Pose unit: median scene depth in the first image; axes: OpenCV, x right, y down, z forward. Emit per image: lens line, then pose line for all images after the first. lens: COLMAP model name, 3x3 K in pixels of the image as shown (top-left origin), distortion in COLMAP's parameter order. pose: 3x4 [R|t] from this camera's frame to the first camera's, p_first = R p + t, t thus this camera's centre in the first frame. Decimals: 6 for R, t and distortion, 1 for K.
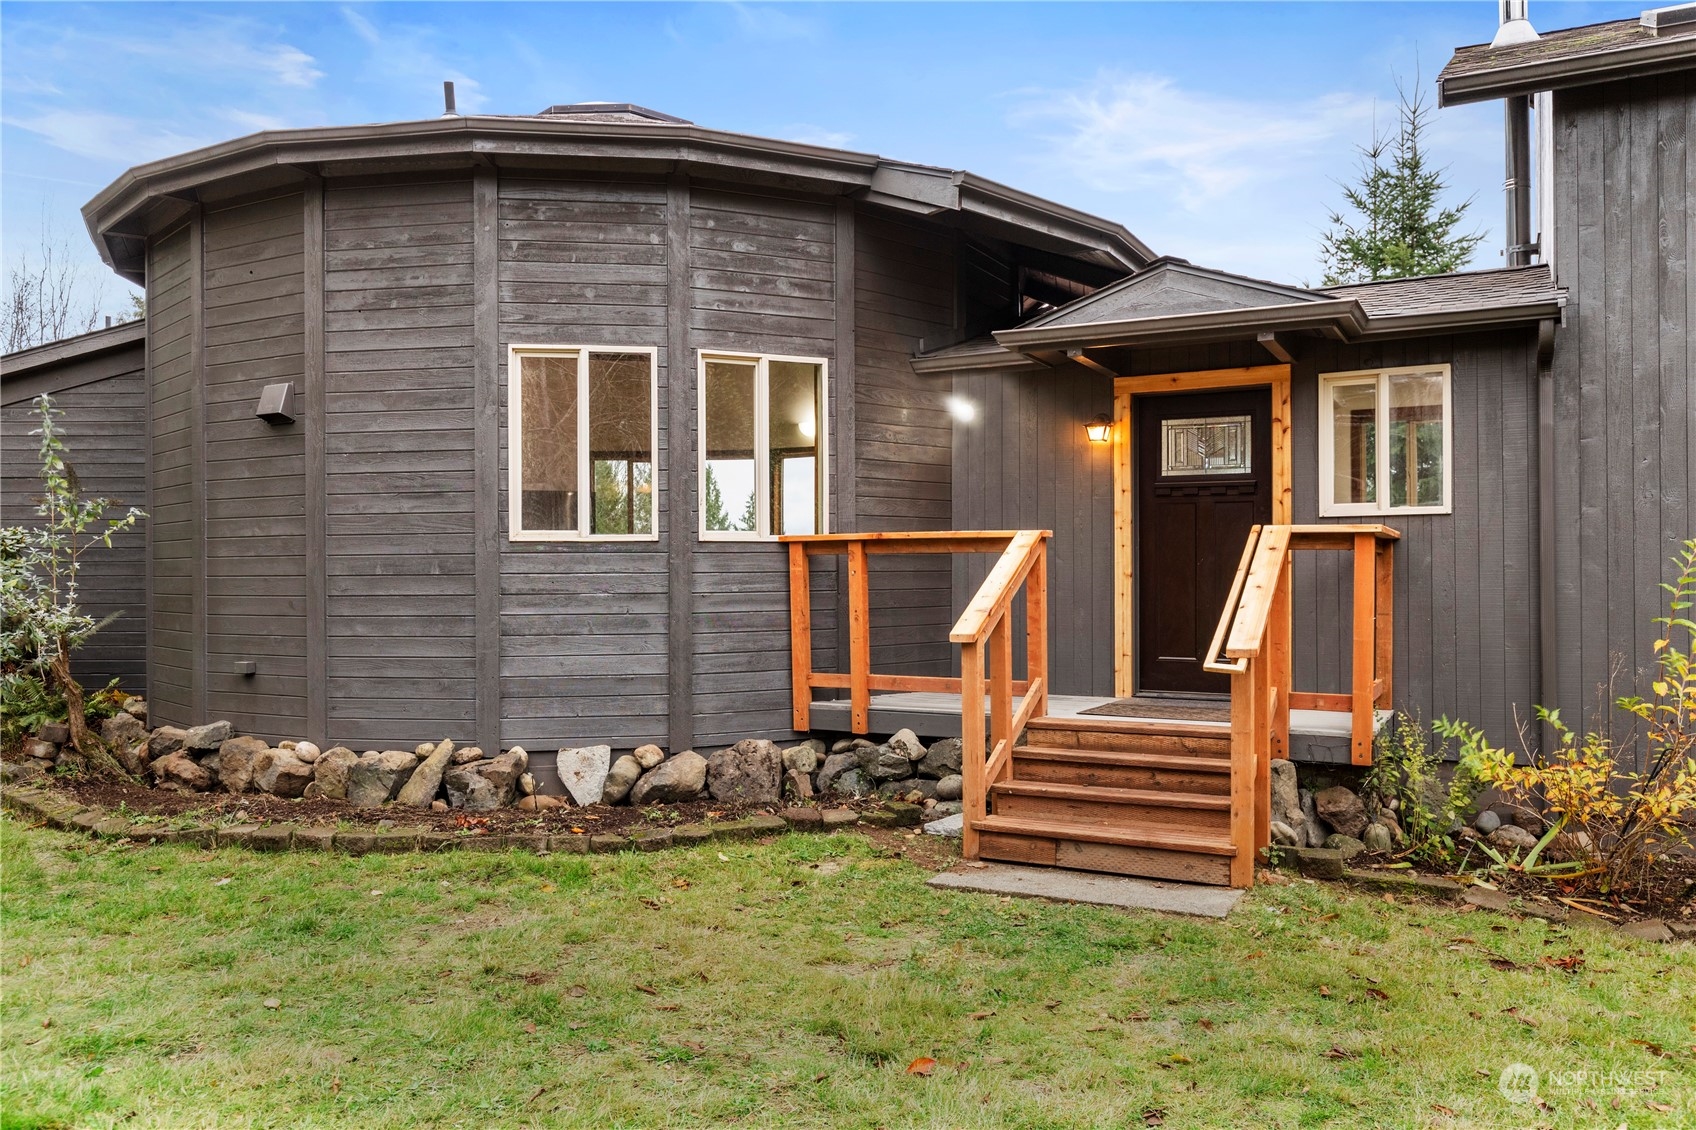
lens RADIAL K [[1269.7, 0, 847.9], [0, 1269.7, 567.5], [0, 0, 1]] dist [-0.024309, -0.003448]
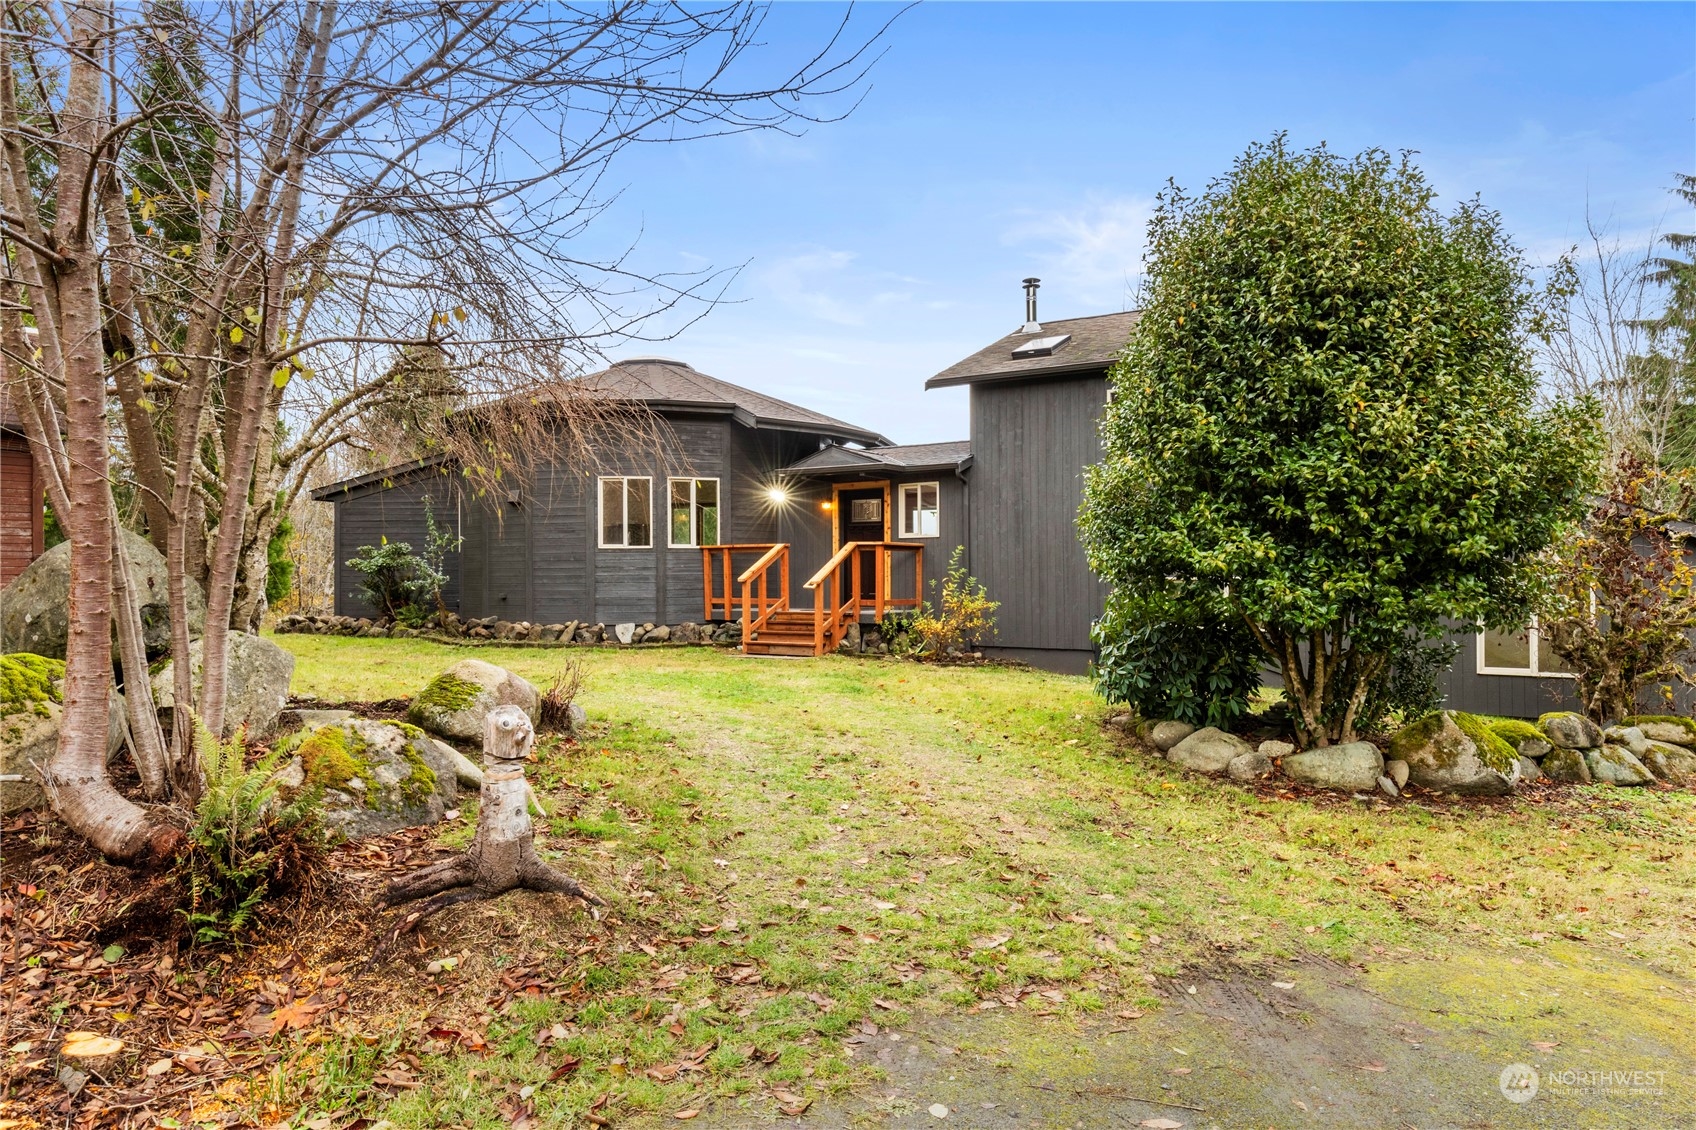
lens RADIAL K [[1091.8, 0, 848.5], [0, 1091.8, 562.7], [0, 0, 1]] dist [-0.001990, 0.000250]
pose [[0.995860, -0.002935, -0.090848, 0.481758], [0.001023, 0.999777, -0.021077, 0.060439], [0.090890, 0.020897, 0.995642, -1.292172]]
